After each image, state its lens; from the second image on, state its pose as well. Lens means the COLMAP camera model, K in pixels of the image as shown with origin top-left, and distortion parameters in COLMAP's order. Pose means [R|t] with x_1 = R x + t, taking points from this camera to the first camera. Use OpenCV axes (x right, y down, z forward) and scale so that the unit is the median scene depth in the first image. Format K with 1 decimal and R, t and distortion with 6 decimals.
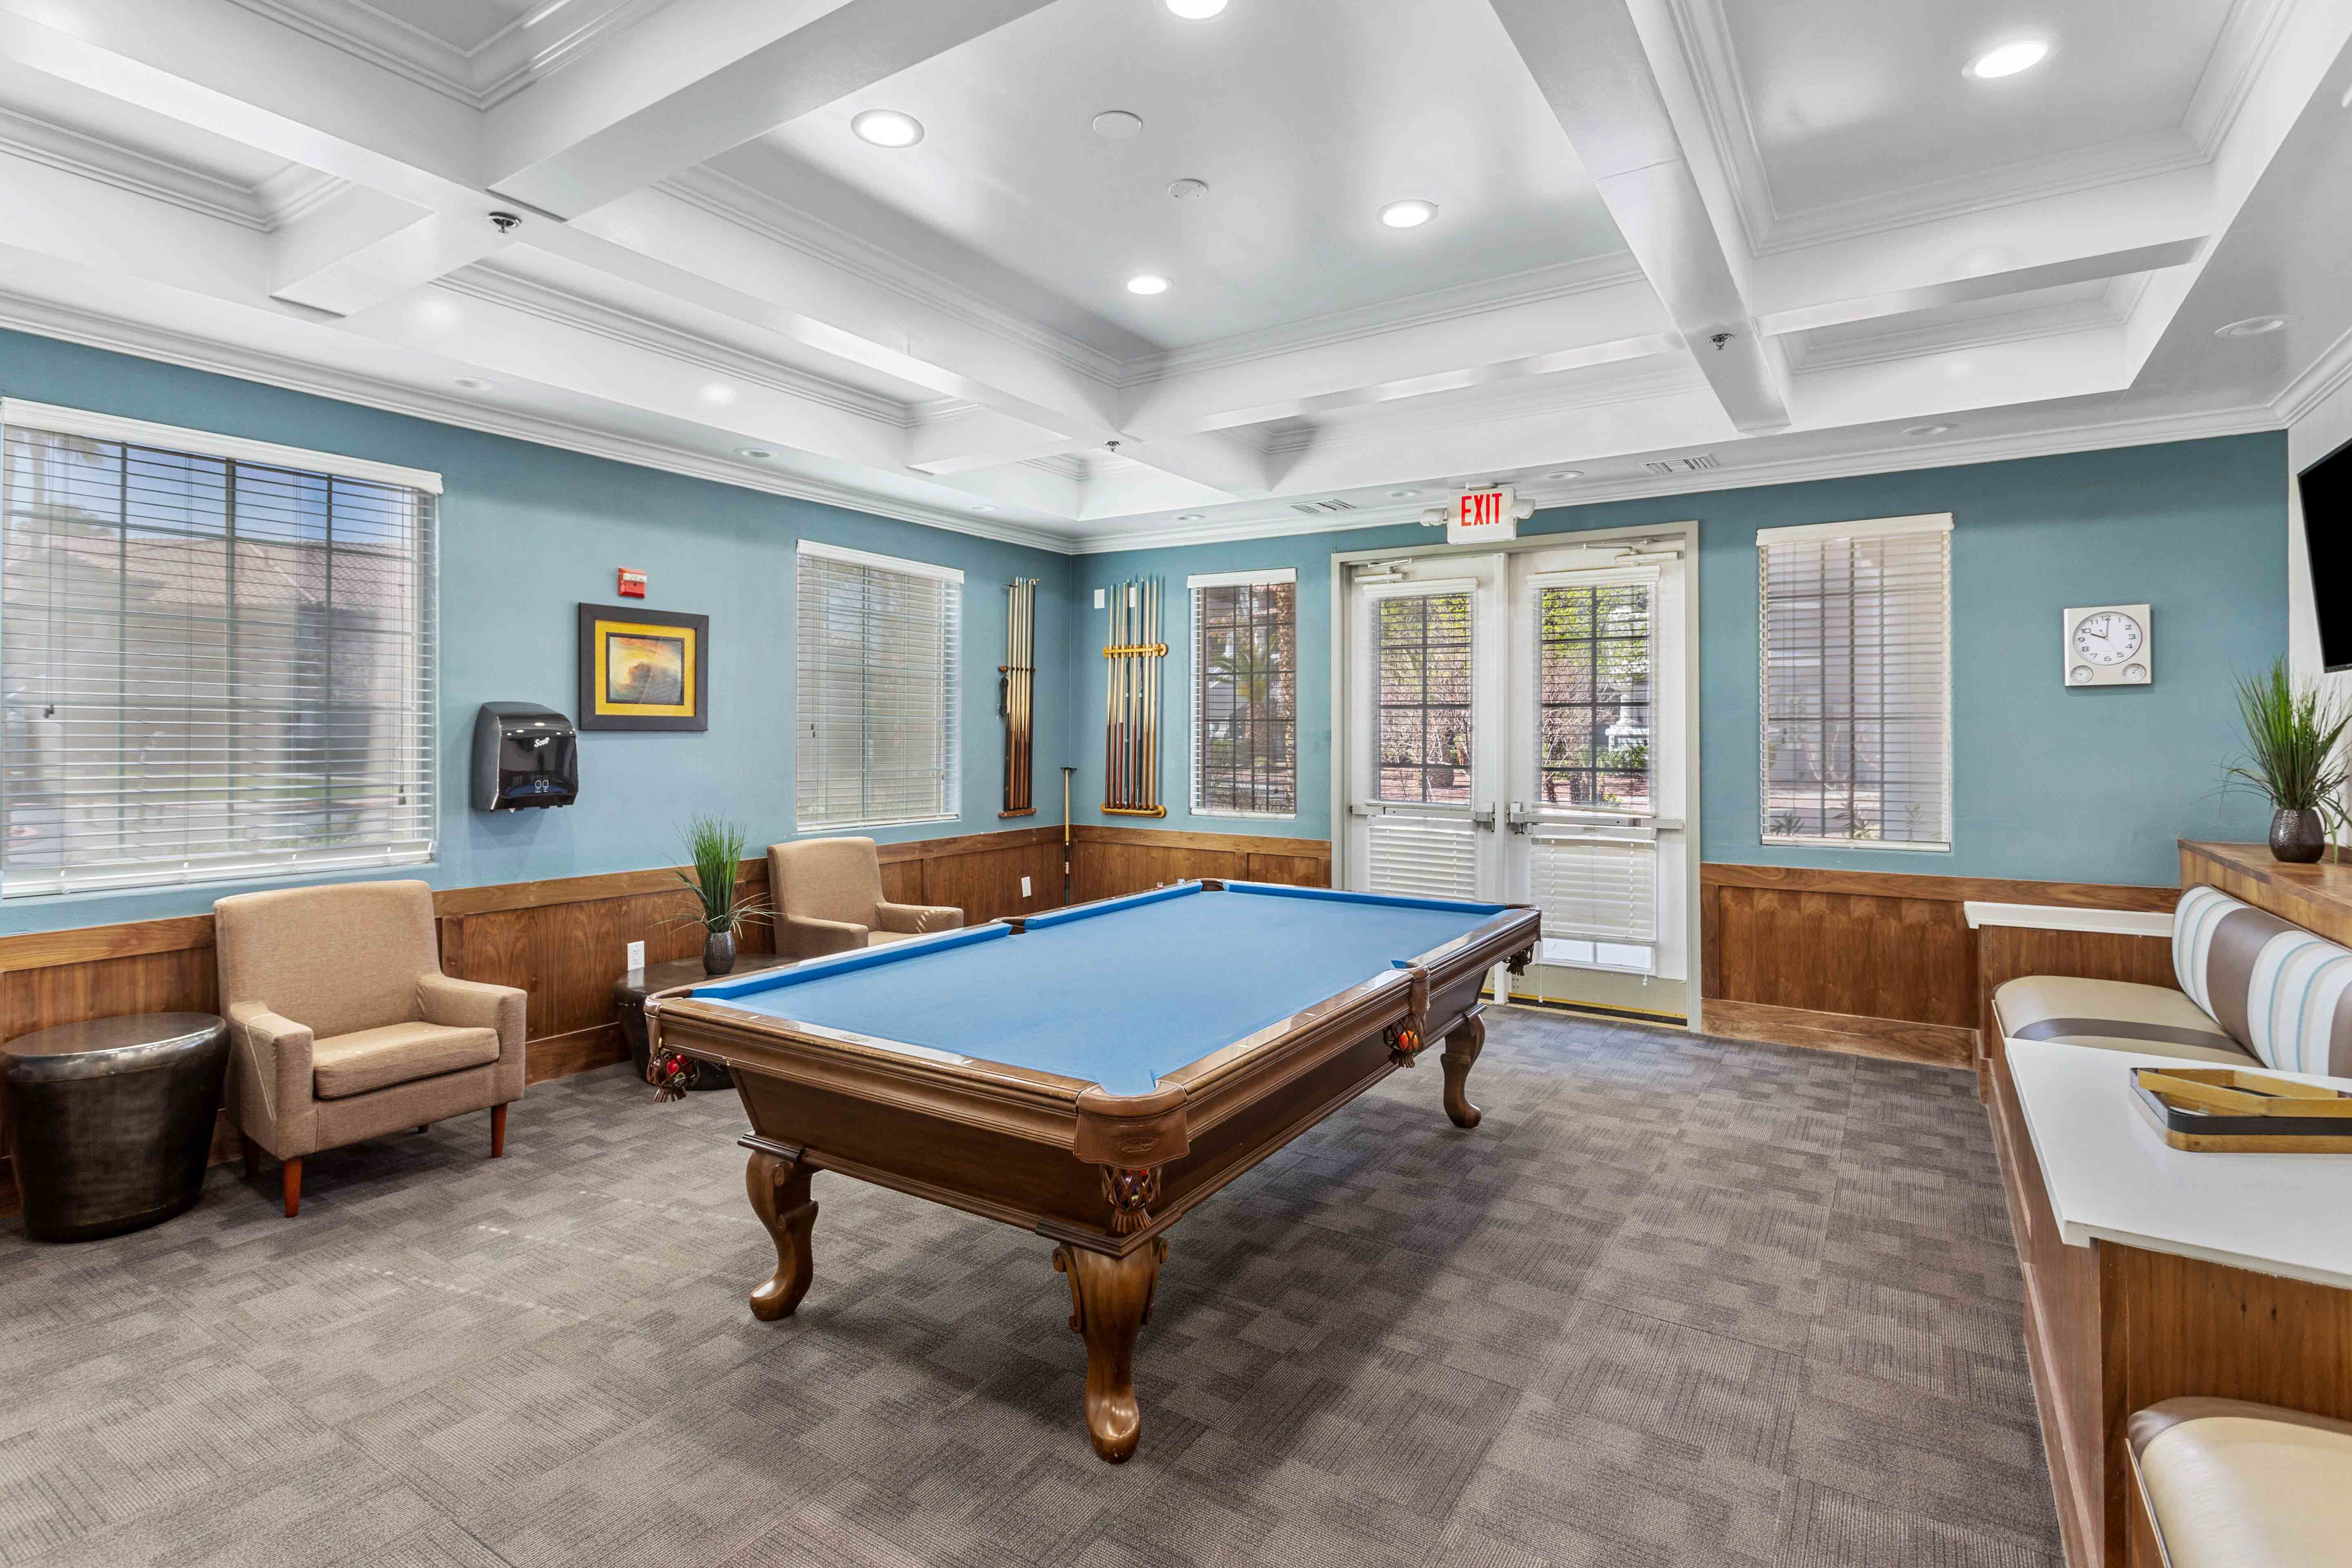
lens RADIAL K [[1146.8, 0, 1170.7], [0, 1146.8, 757.0], [0, 0, 1]] dist [-0.000520, -0.000117]
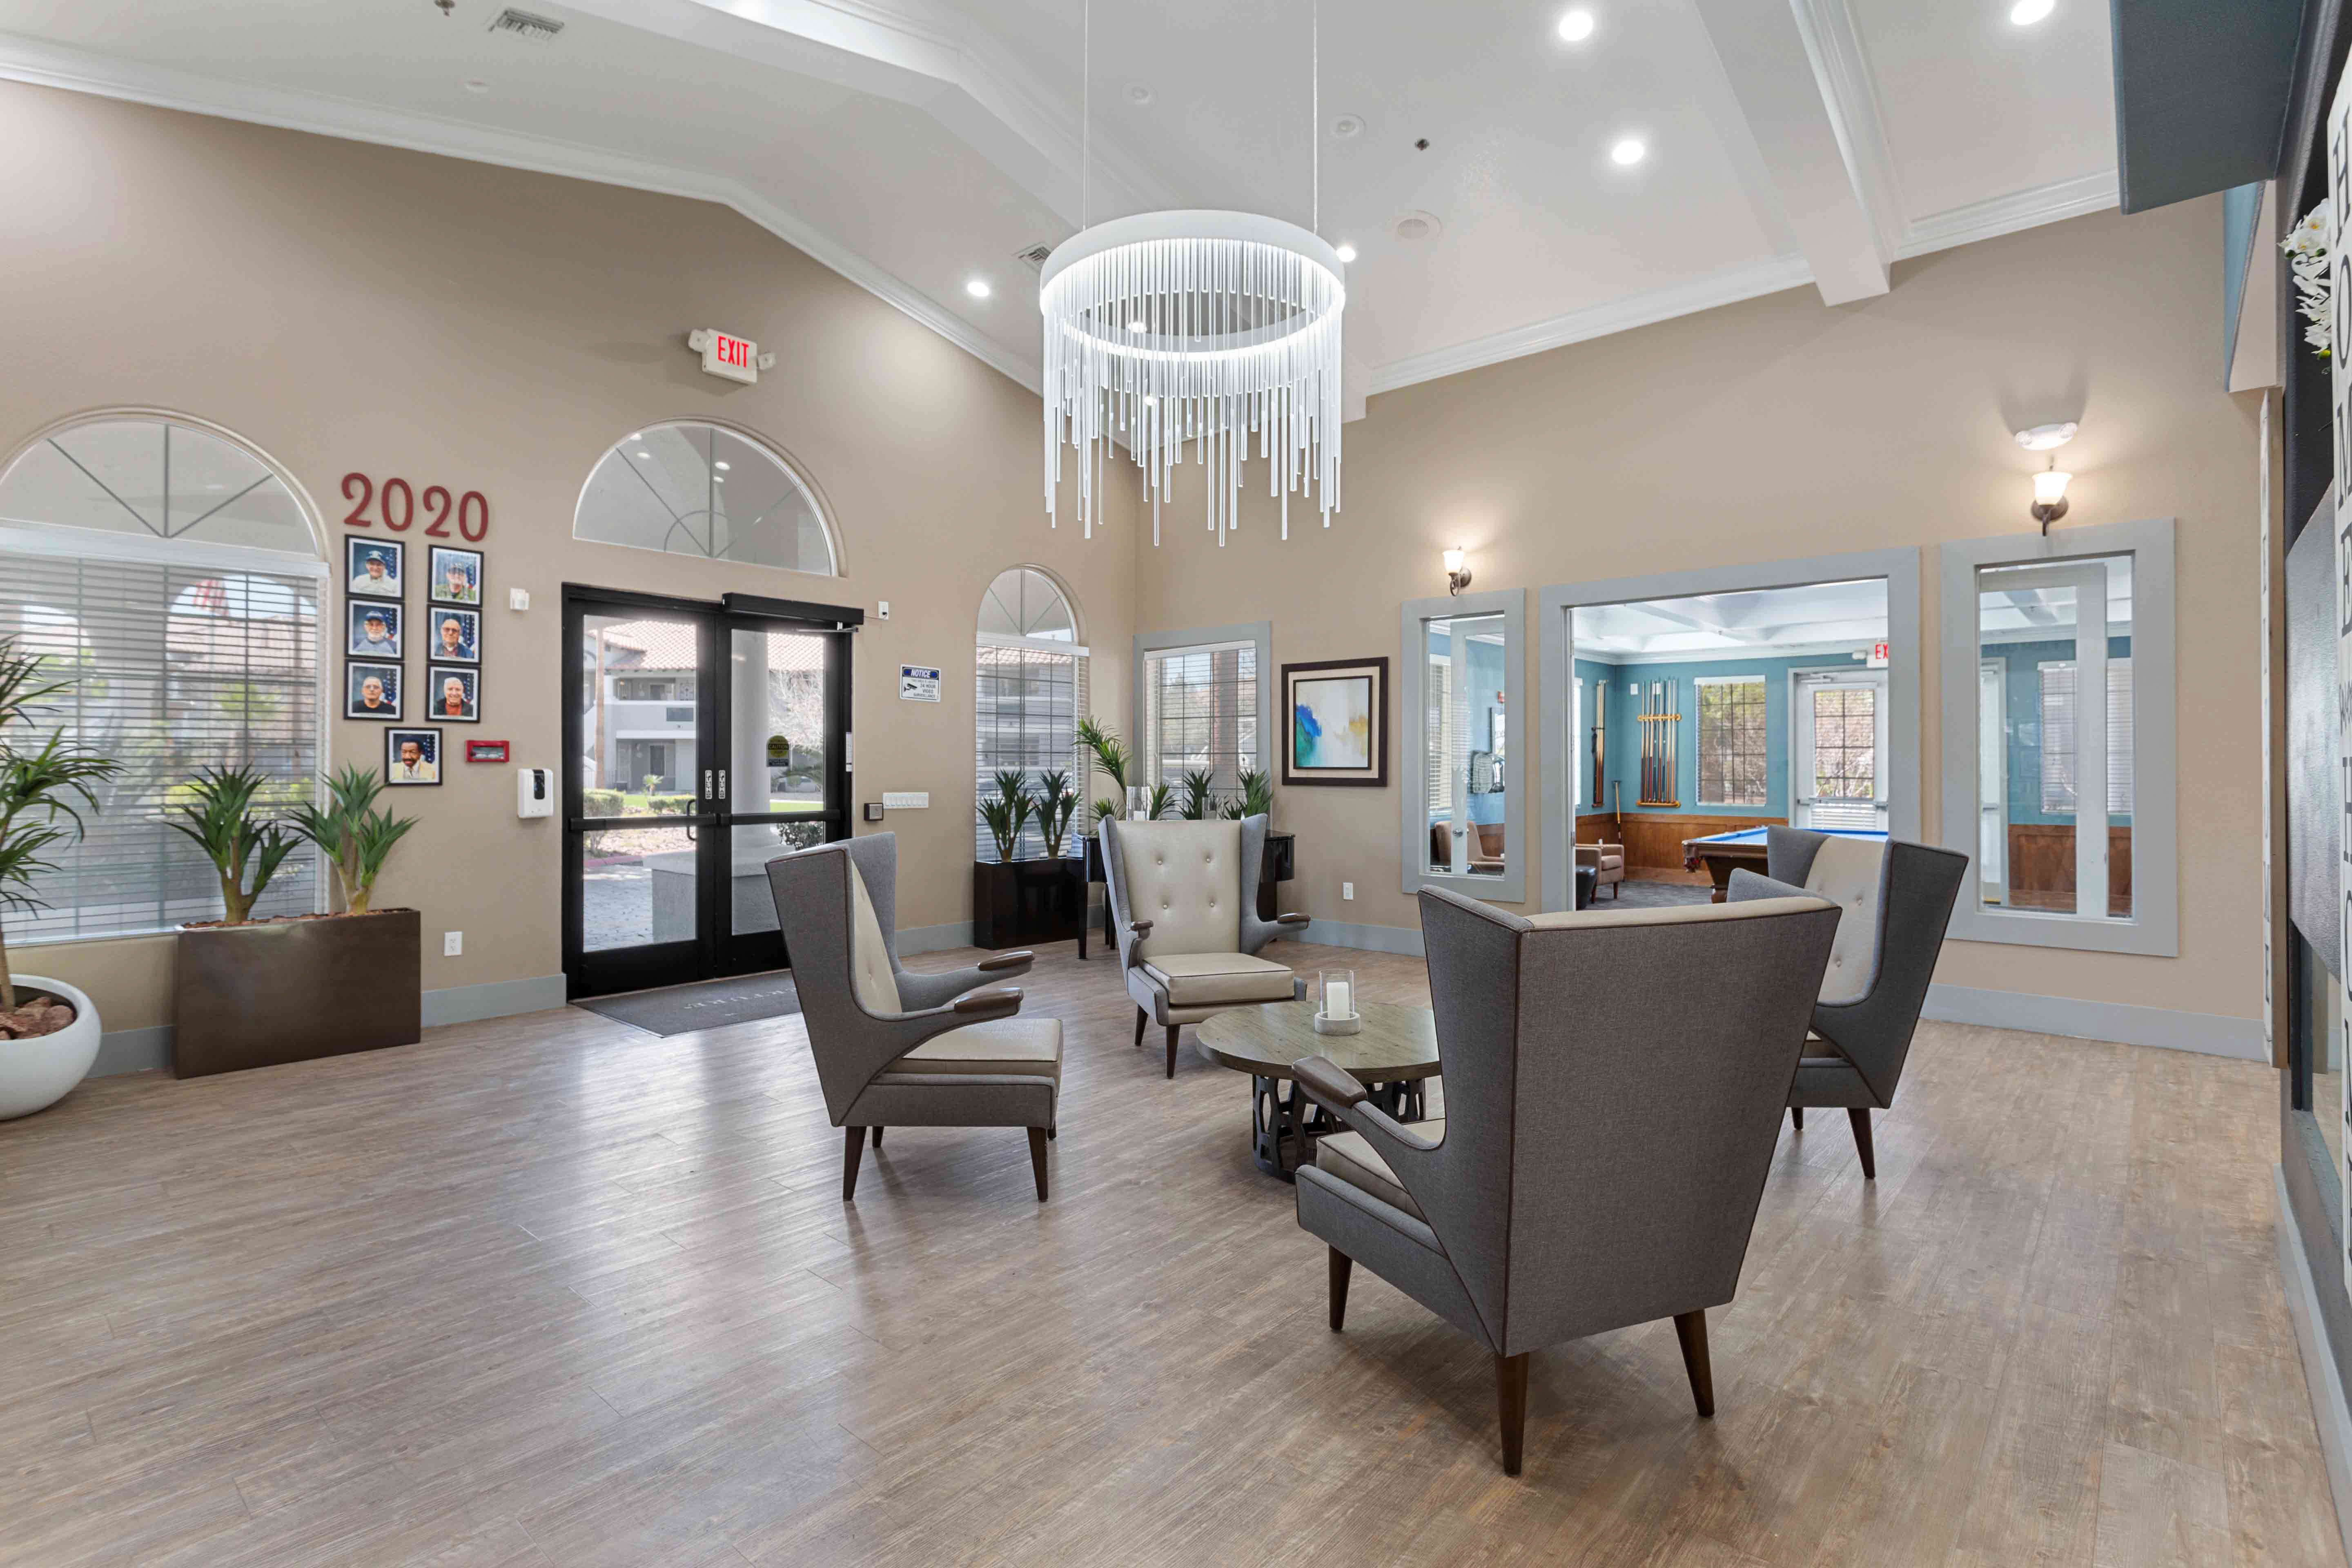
lens RADIAL K [[1110.2, 0, 1176.0], [0, 1110.2, 784.0], [0, 0, 1]] dist [-0.001627, -0.000315]
pose [[0.987772, -0.002286, -0.155889, -0.584193], [0.002126, 0.999997, -0.001190, 0.016898], [0.155891, 0.000844, 0.987774, -0.997520]]
